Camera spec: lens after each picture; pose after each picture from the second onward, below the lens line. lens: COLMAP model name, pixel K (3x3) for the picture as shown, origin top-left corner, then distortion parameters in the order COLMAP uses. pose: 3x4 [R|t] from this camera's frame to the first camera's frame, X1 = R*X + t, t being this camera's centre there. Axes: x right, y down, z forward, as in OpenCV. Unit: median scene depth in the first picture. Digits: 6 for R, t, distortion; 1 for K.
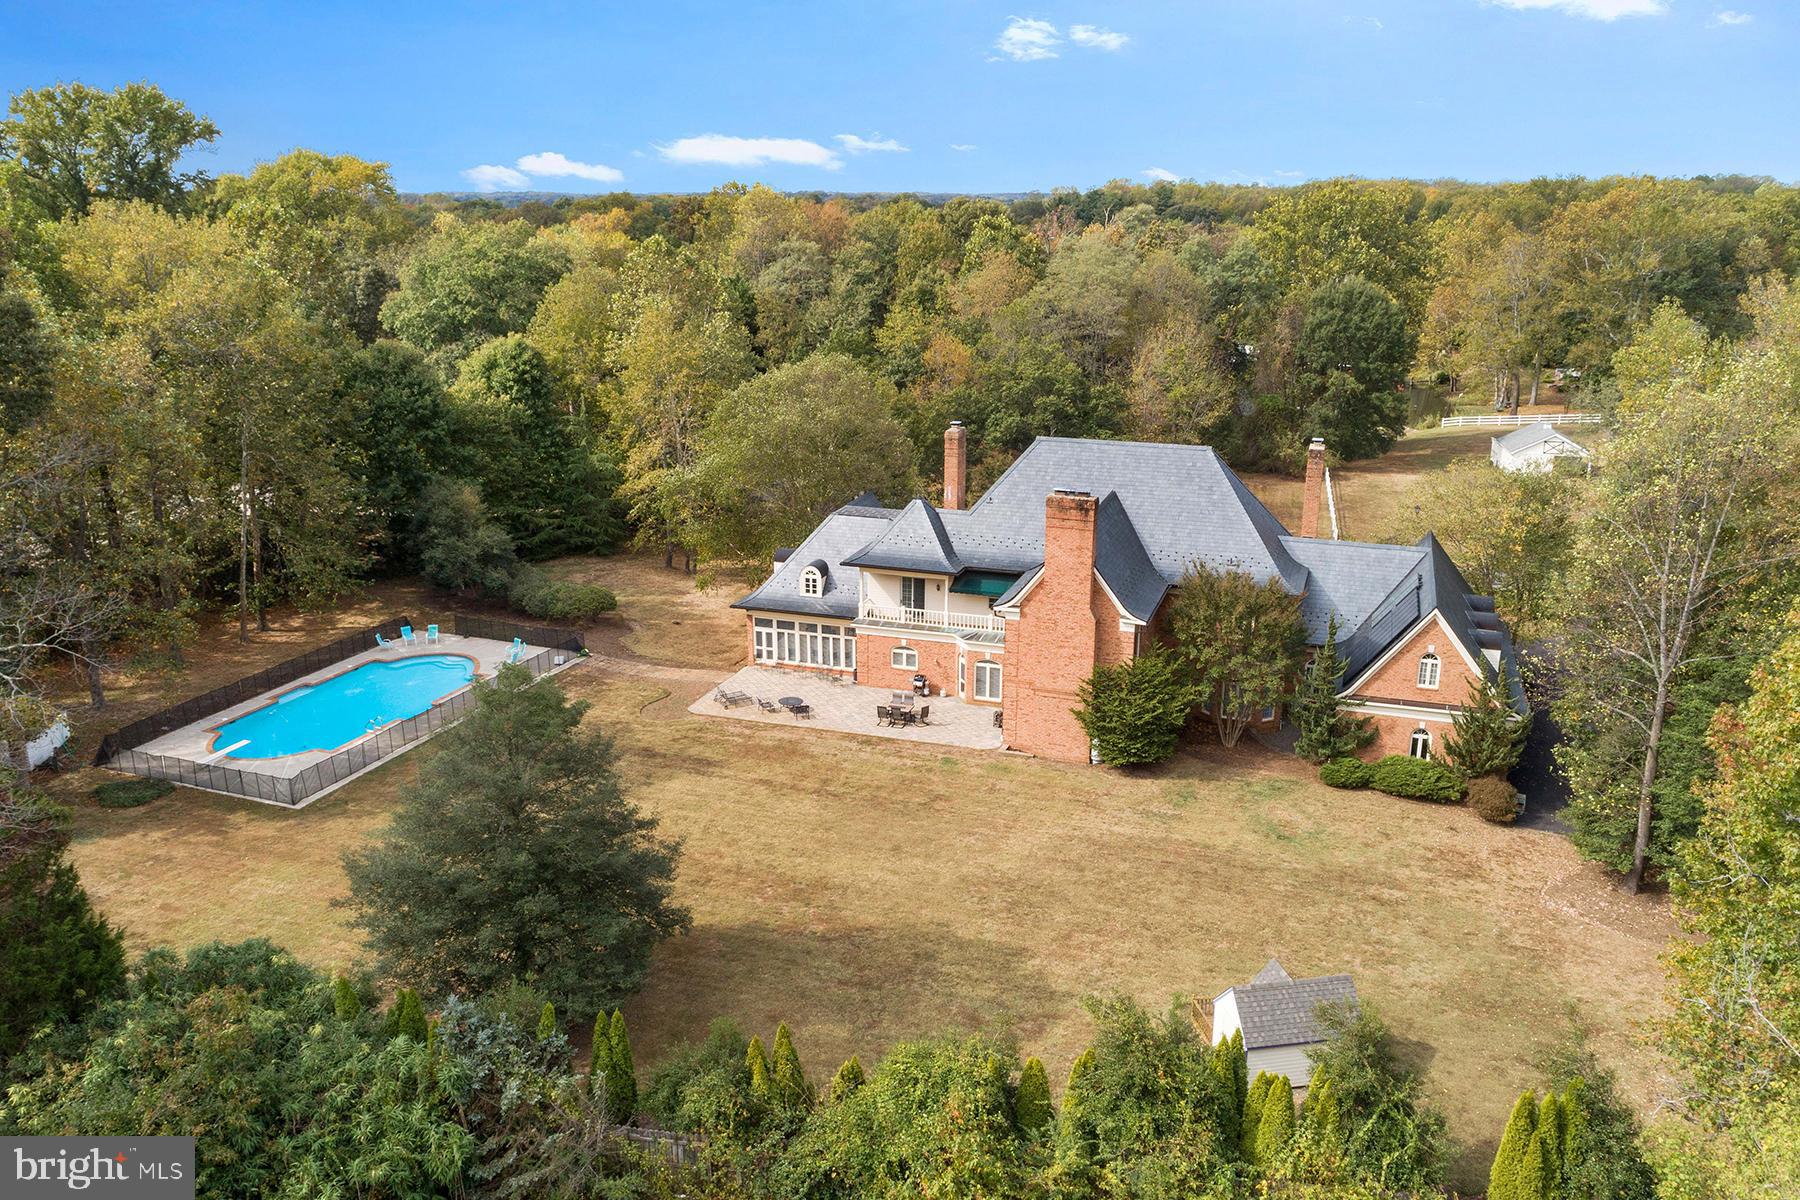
lens RADIAL K [[1434.2, 0, 900.0], [0, 1434.2, 600.0], [0, 0, 1]] dist [-0.003543, 0.000857]
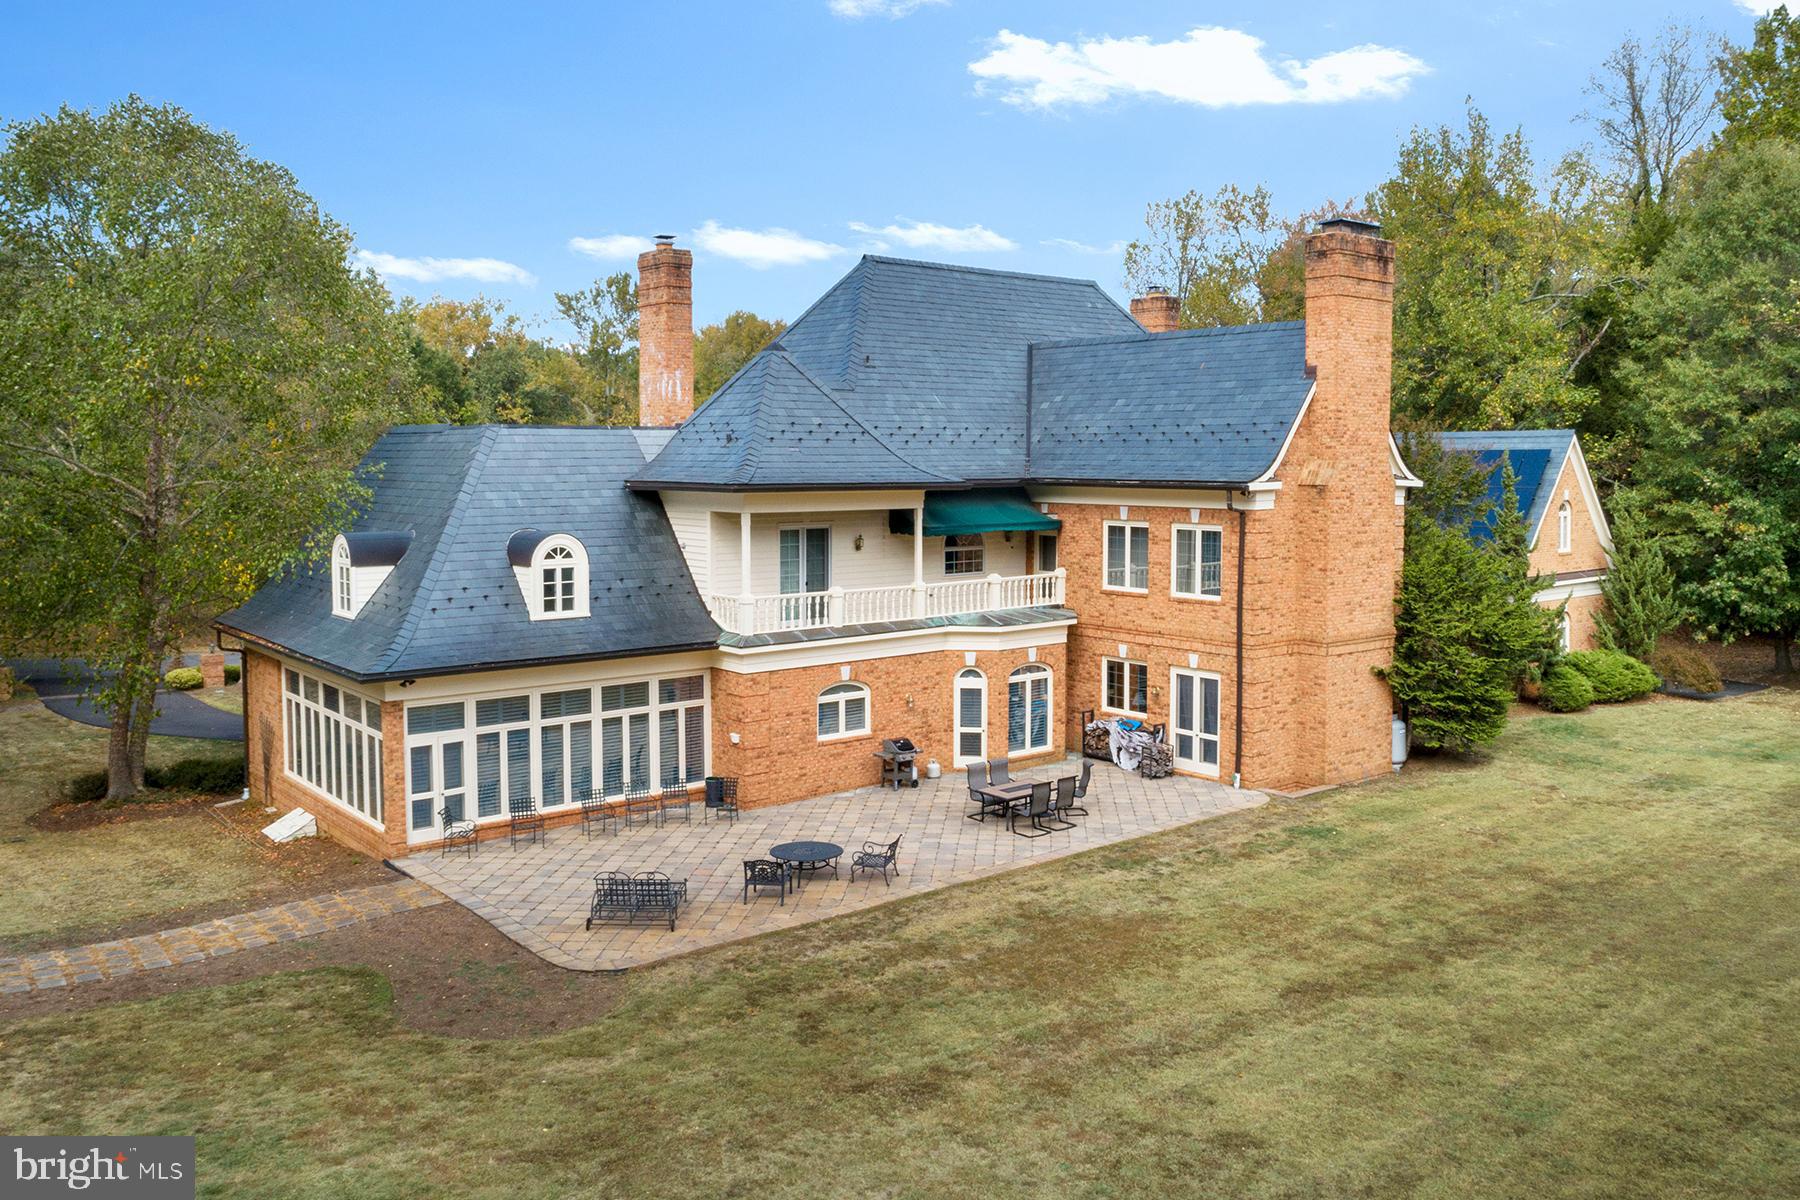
lens RADIAL K [[1434.2, 0, 900.0], [0, 1434.2, 600.0], [0, 0, 1]] dist [-0.003543, 0.000857]
pose [[0.500627, -0.078390, 0.862106, -0.335191], [0.238427, 0.969859, -0.050268, 0.032598], [-0.832181, 0.230715, 0.504228, 0.741088]]
